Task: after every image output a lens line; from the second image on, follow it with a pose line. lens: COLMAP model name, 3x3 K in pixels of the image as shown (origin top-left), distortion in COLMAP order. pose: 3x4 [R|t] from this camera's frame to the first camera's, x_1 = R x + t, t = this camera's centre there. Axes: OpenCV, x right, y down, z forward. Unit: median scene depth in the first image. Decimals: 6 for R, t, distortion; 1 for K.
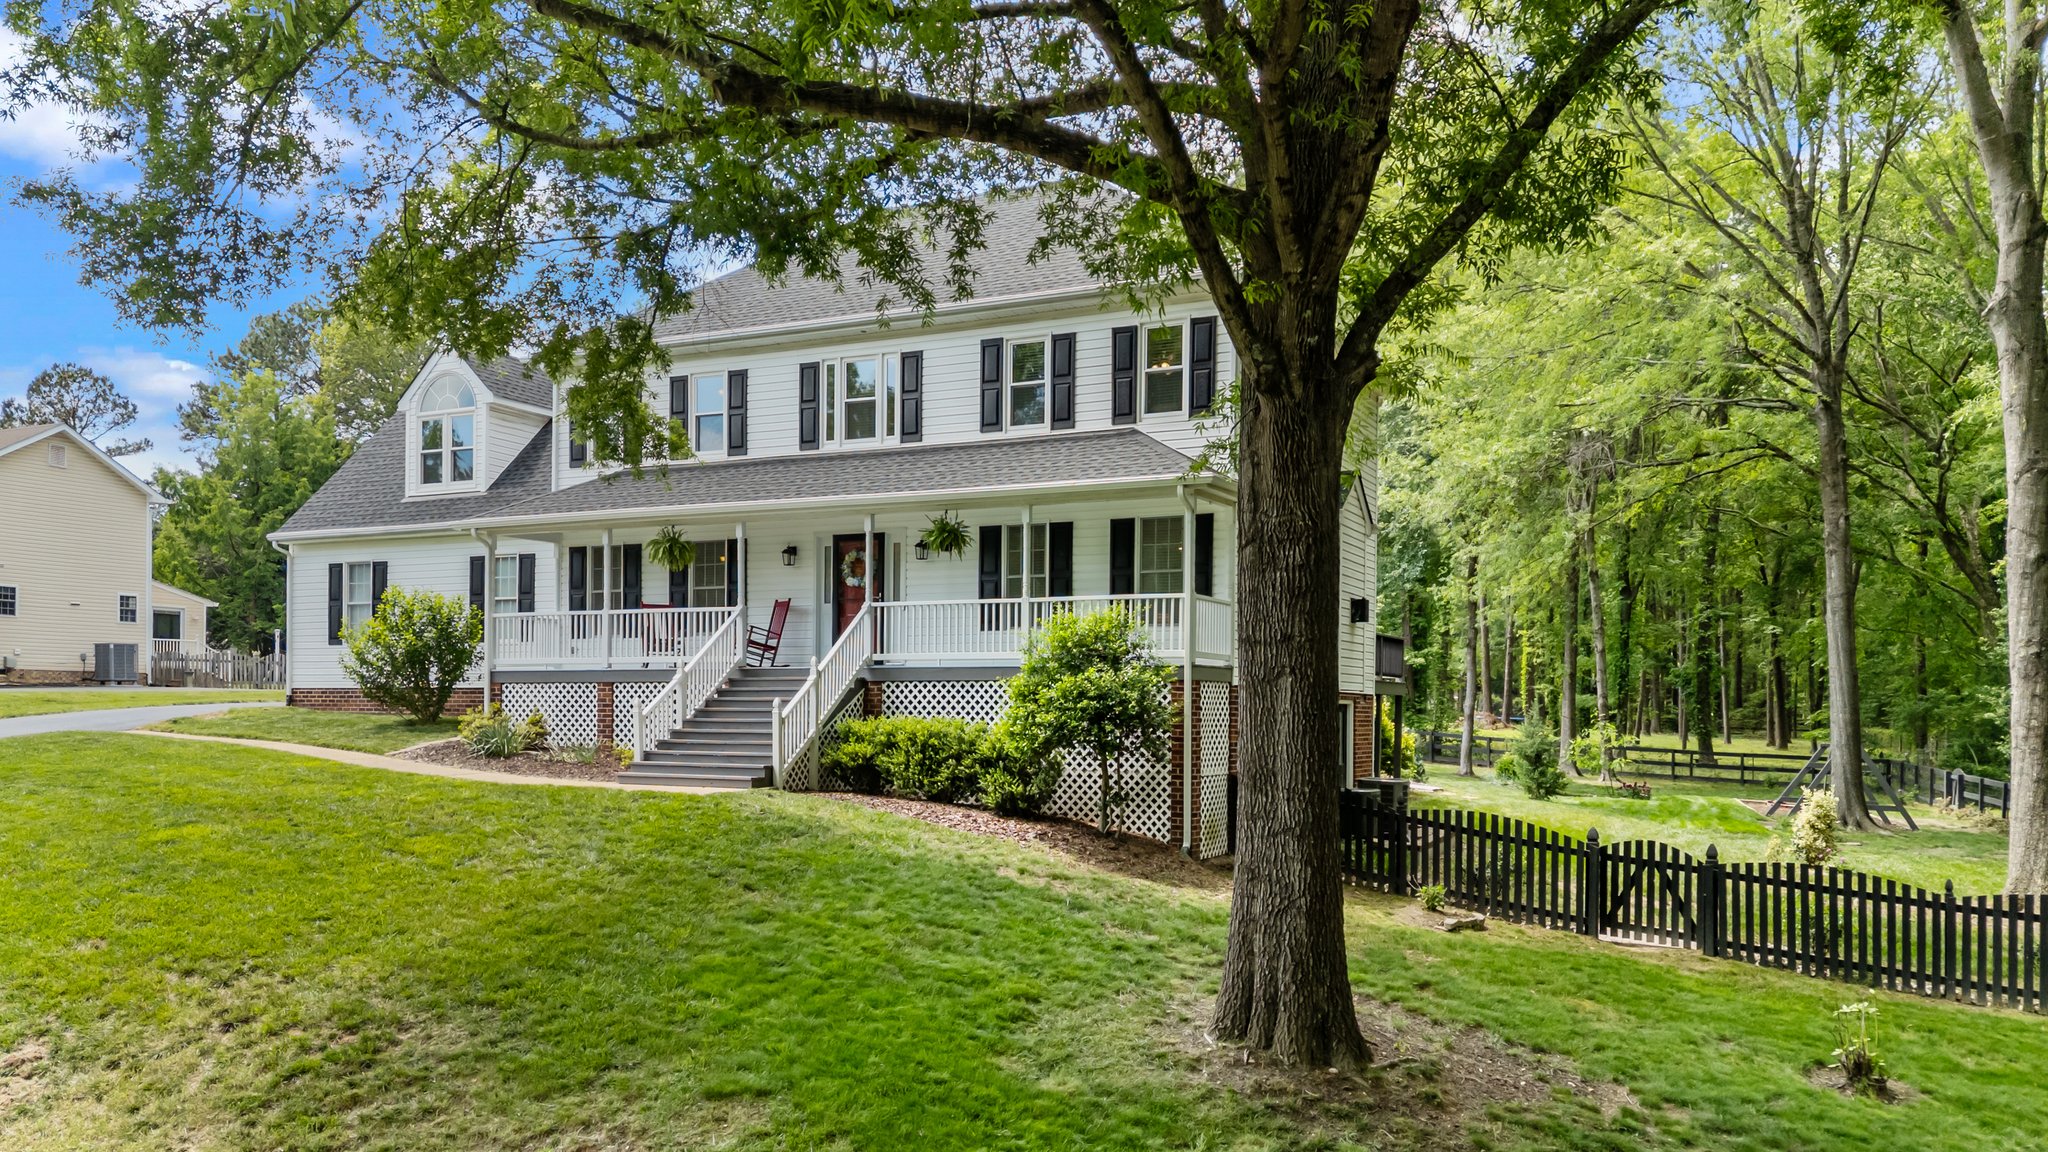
lens RADIAL K [[1496.9, 0, 1028.7], [0, 1496.9, 697.2], [0, 0, 1]] dist [0.095247, -0.099573]
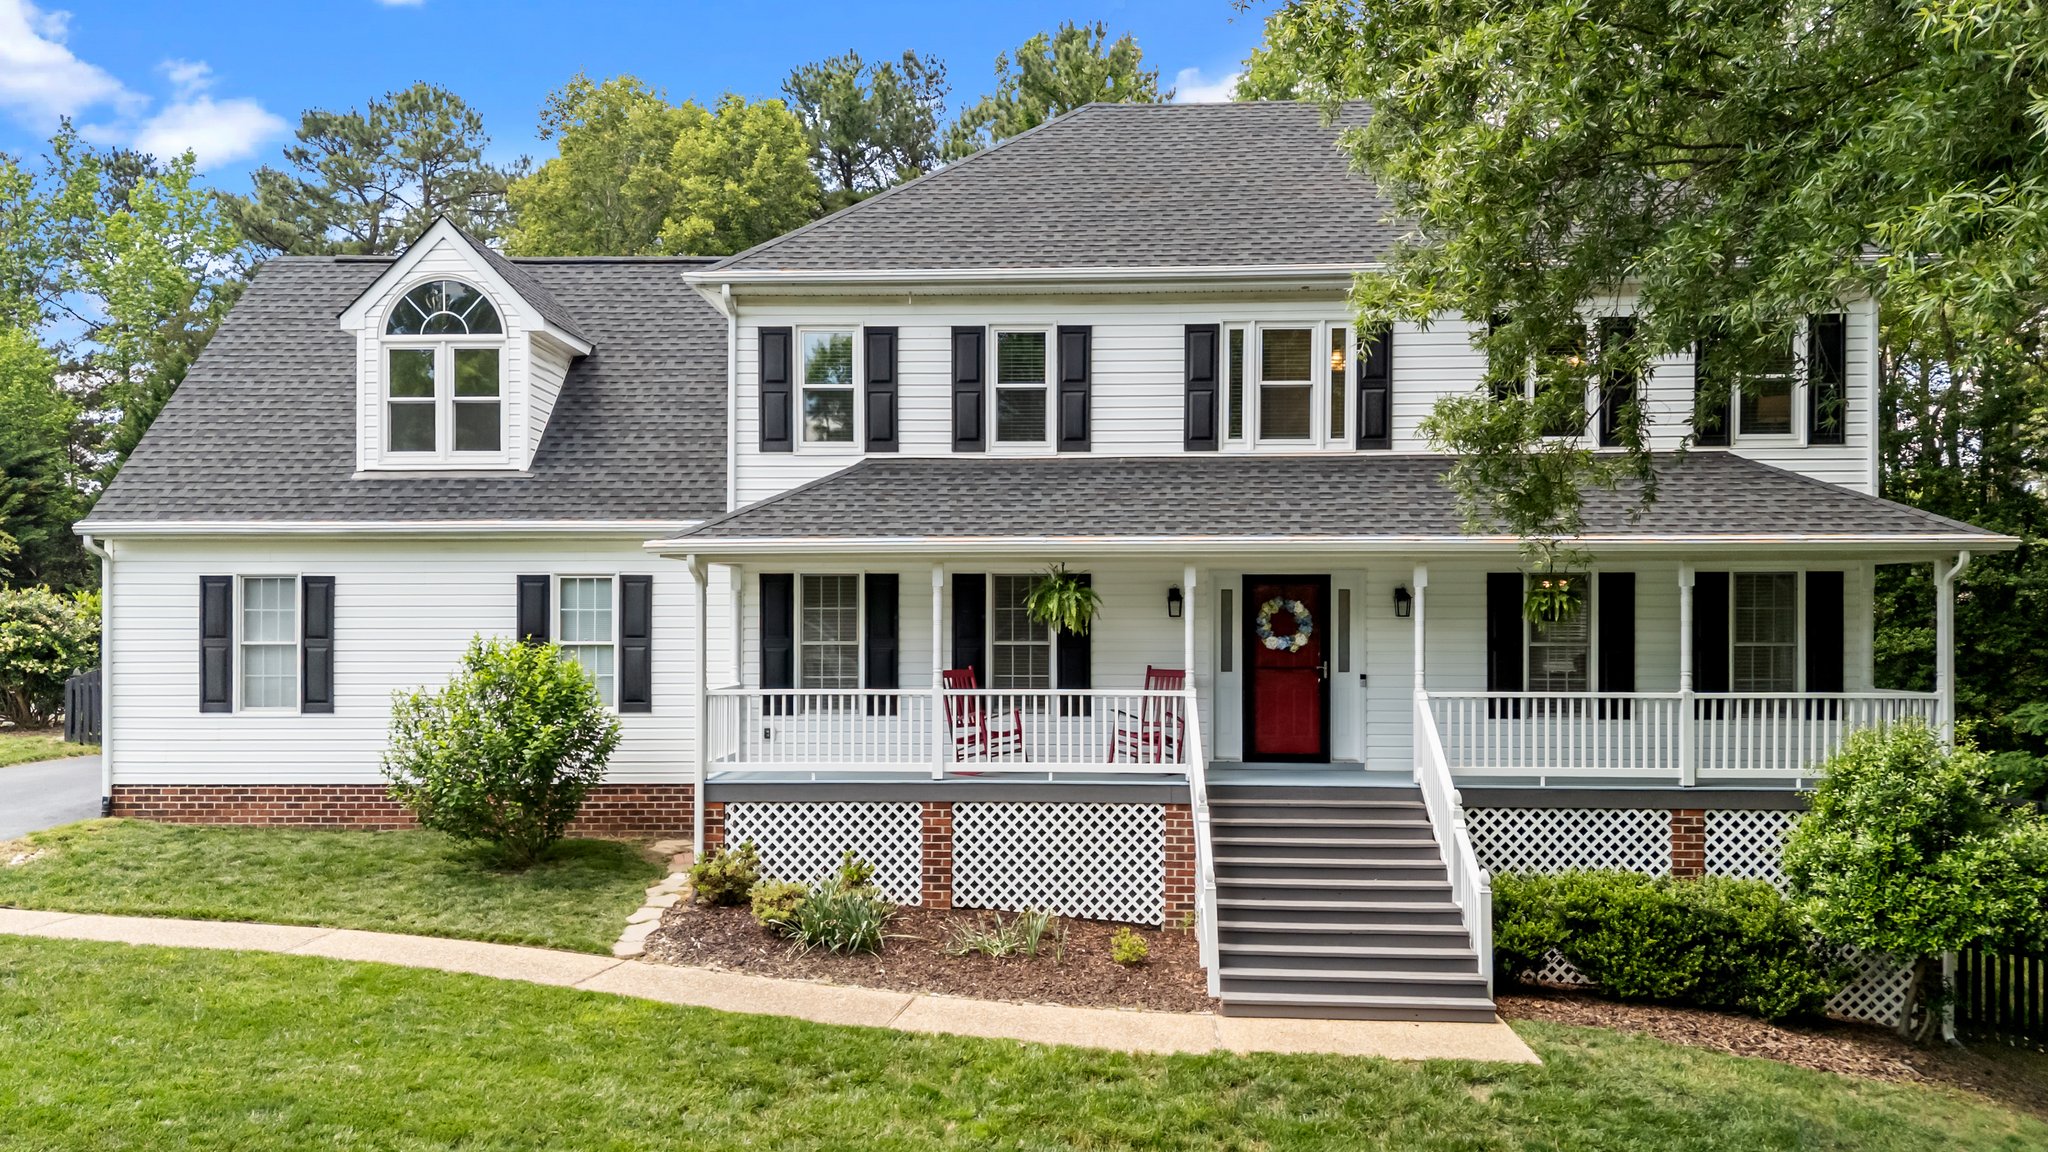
lens RADIAL K [[1513.3, 0, 1016.9], [0, 1513.3, 618.1], [0, 0, 1]] dist [0.100019, -0.105463]
pose [[0.917684, -0.005110, 0.397278, -0.506115], [0.002034, 0.999965, 0.008165, -0.093907], [-0.397306, -0.006684, 0.917662, 0.395546]]
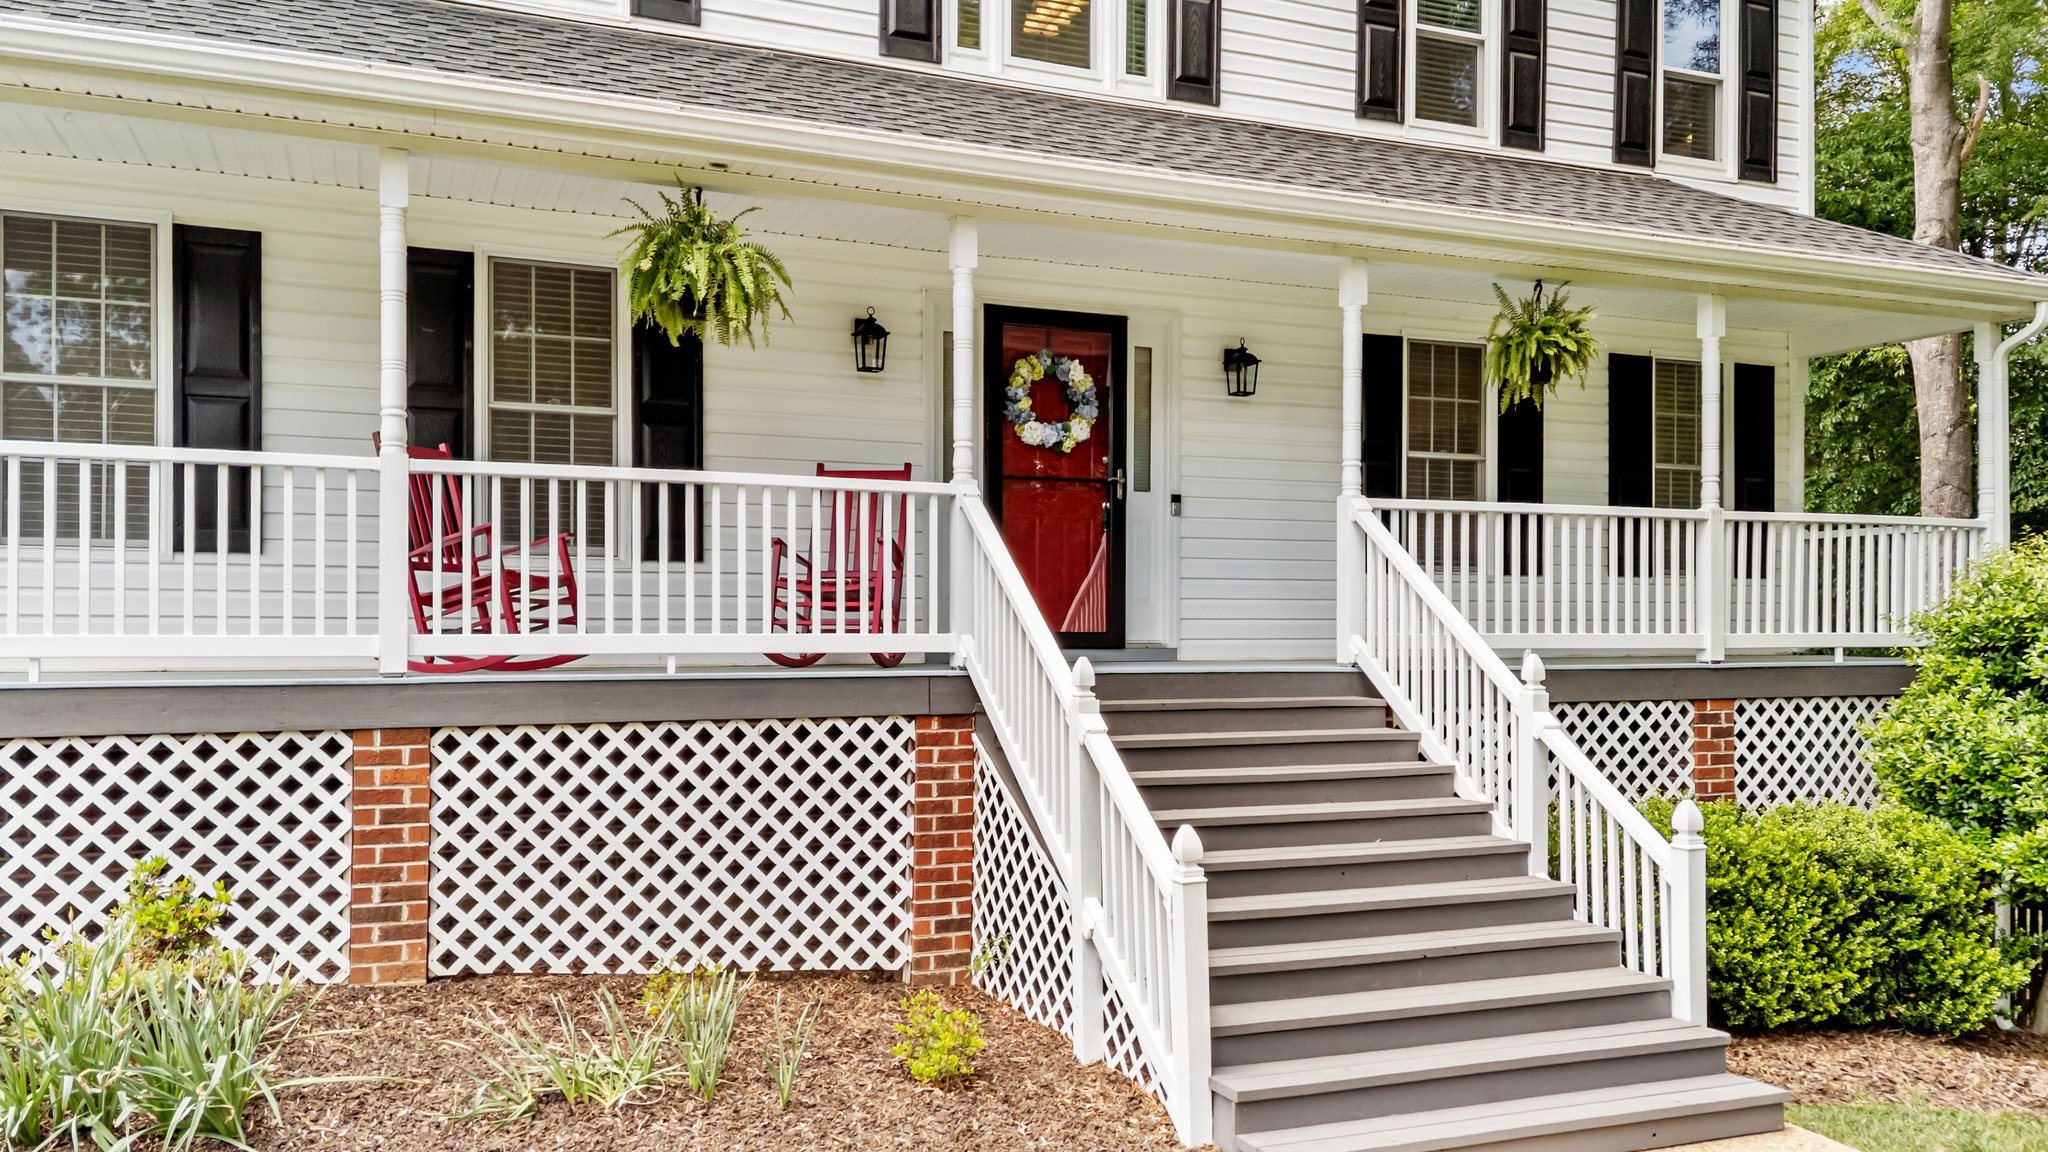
lens RADIAL K [[1513.3, 0, 1016.9], [0, 1513.3, 618.1], [0, 0, 1]] dist [0.100019, -0.105463]
pose [[0.663228, -0.003051, 0.748411, -0.410497], [-0.004747, 0.999954, 0.008283, -0.032538], [-0.748402, -0.009046, 0.663184, 0.739812]]
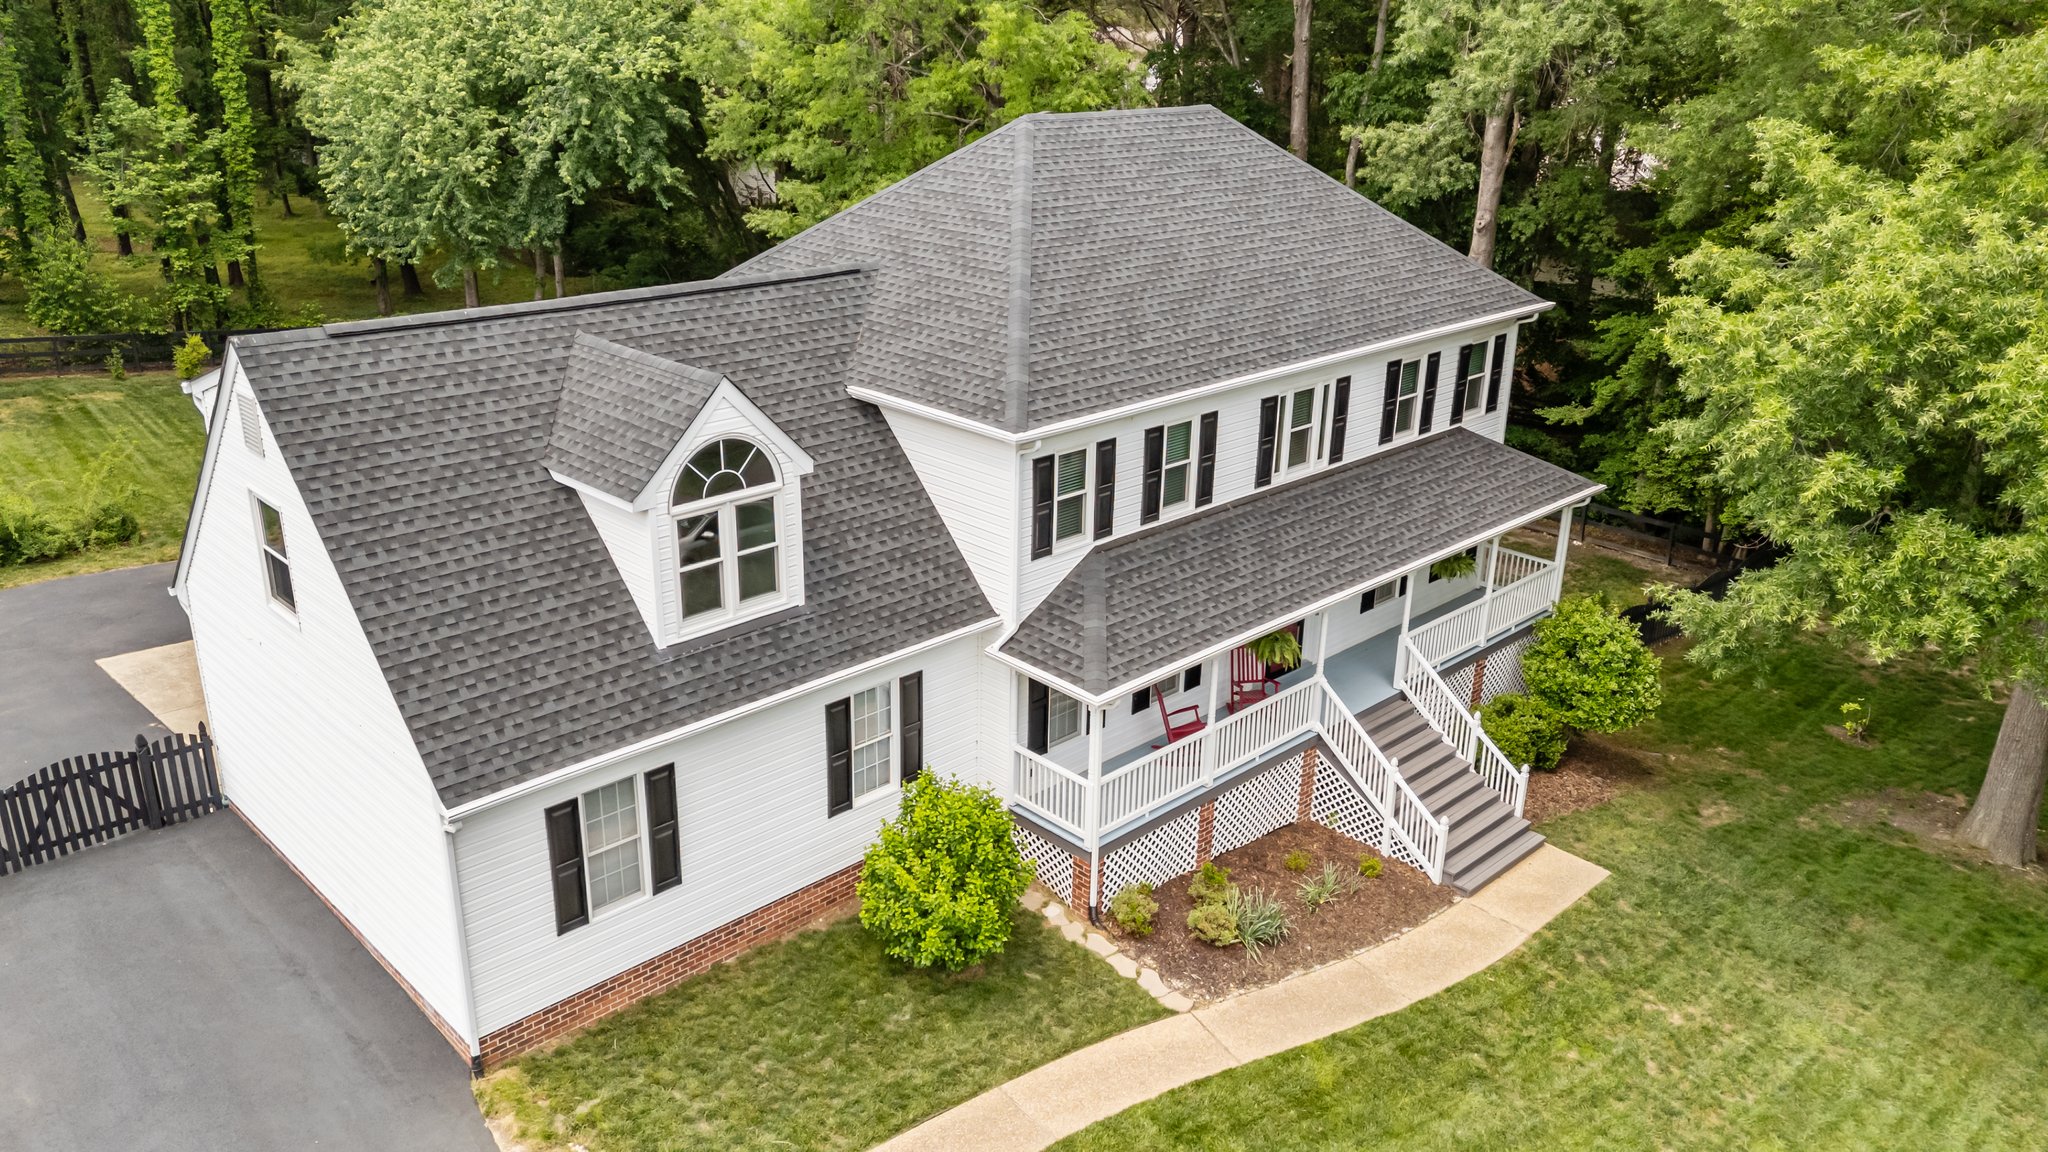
lens RADIAL K [[1497.7, 0, 1018.8], [0, 1497.7, 570.1], [0, 0, 1]] dist [0.103394, -0.115246]
pose [[0.343235, -0.331700, 0.878729, -1.059176], [-0.023365, 0.932260, 0.361033, -0.457875], [-0.938959, -0.144451, 0.312234, 0.848344]]
